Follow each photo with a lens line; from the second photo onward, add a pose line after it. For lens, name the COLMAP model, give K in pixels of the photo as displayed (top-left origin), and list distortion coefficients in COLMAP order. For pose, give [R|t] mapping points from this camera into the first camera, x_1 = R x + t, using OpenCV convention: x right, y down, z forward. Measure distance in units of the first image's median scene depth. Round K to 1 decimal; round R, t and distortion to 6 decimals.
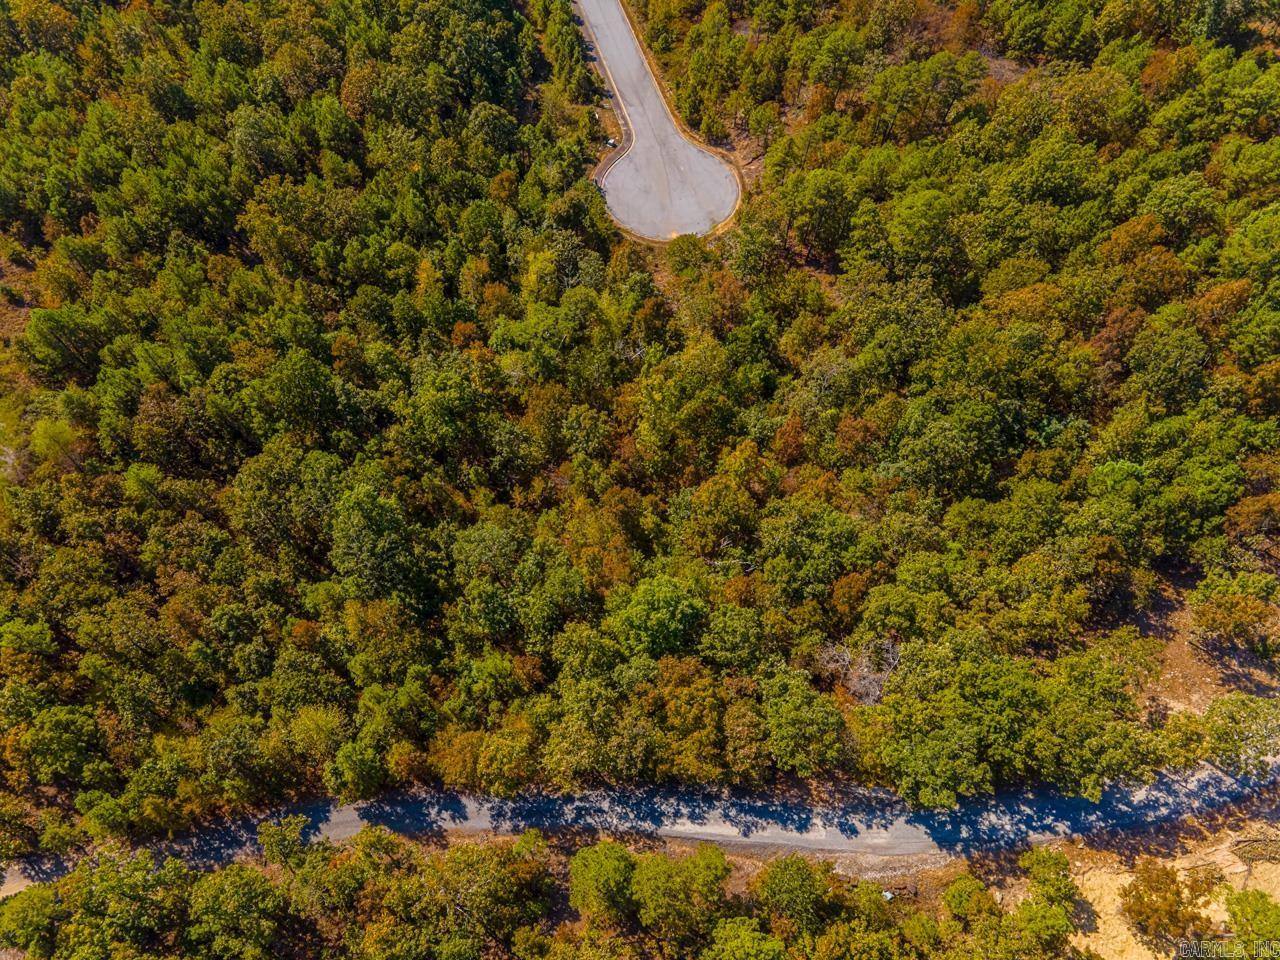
lens RADIAL K [[929.3, 0, 628.5], [0, 929.3, 482.4], [0, 0, 1]] dist [0.053470, -0.026617]
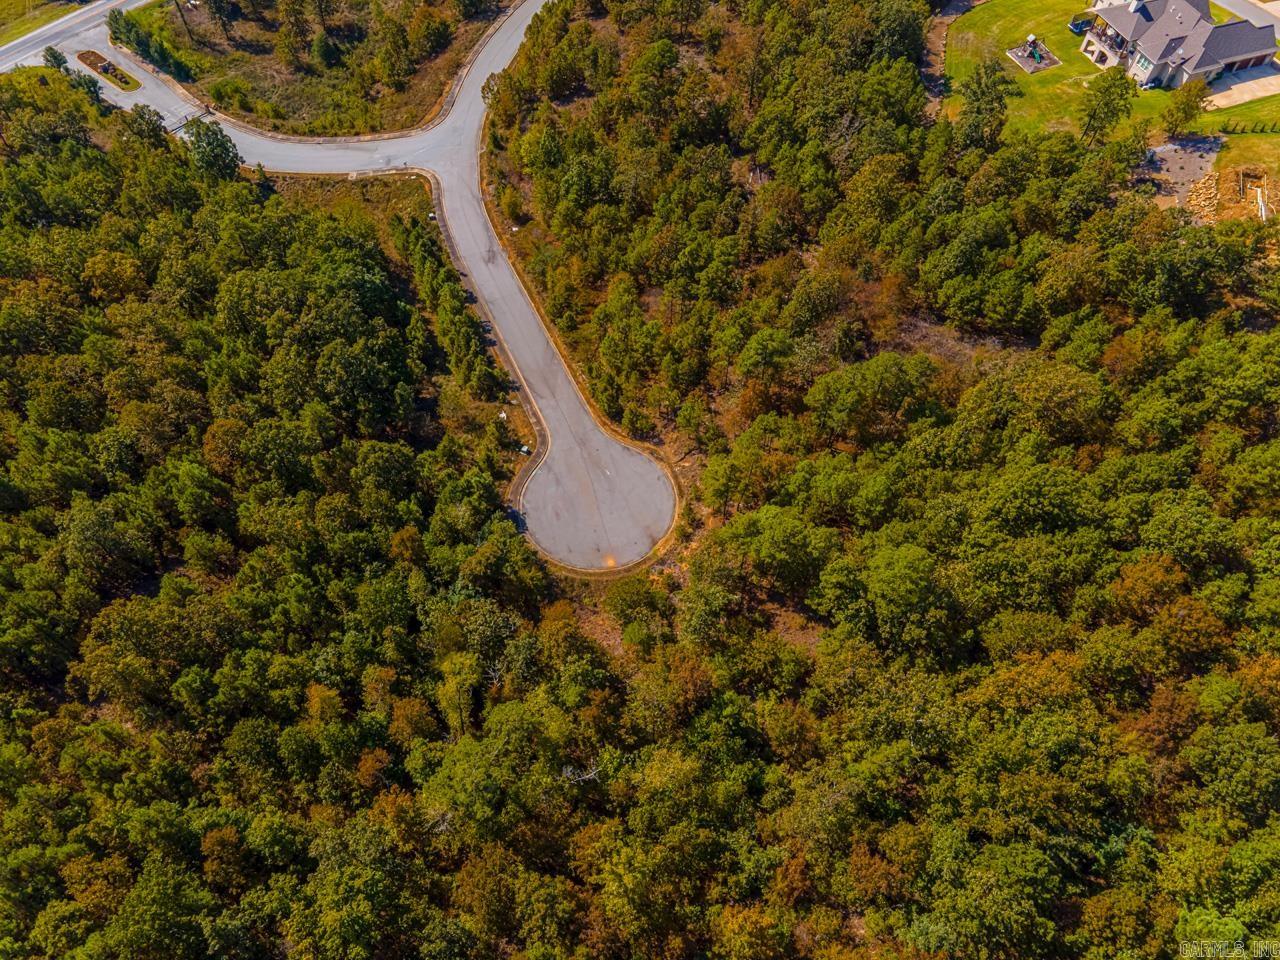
lens RADIAL K [[929.3, 0, 628.5], [0, 929.3, 482.4], [0, 0, 1]] dist [0.053470, -0.026617]
pose [[0.989855, -0.119890, 0.076248, 0.009032], [0.126875, 0.987404, -0.094532, -0.265811], [-0.063955, 0.103247, 0.992598, 0.138752]]
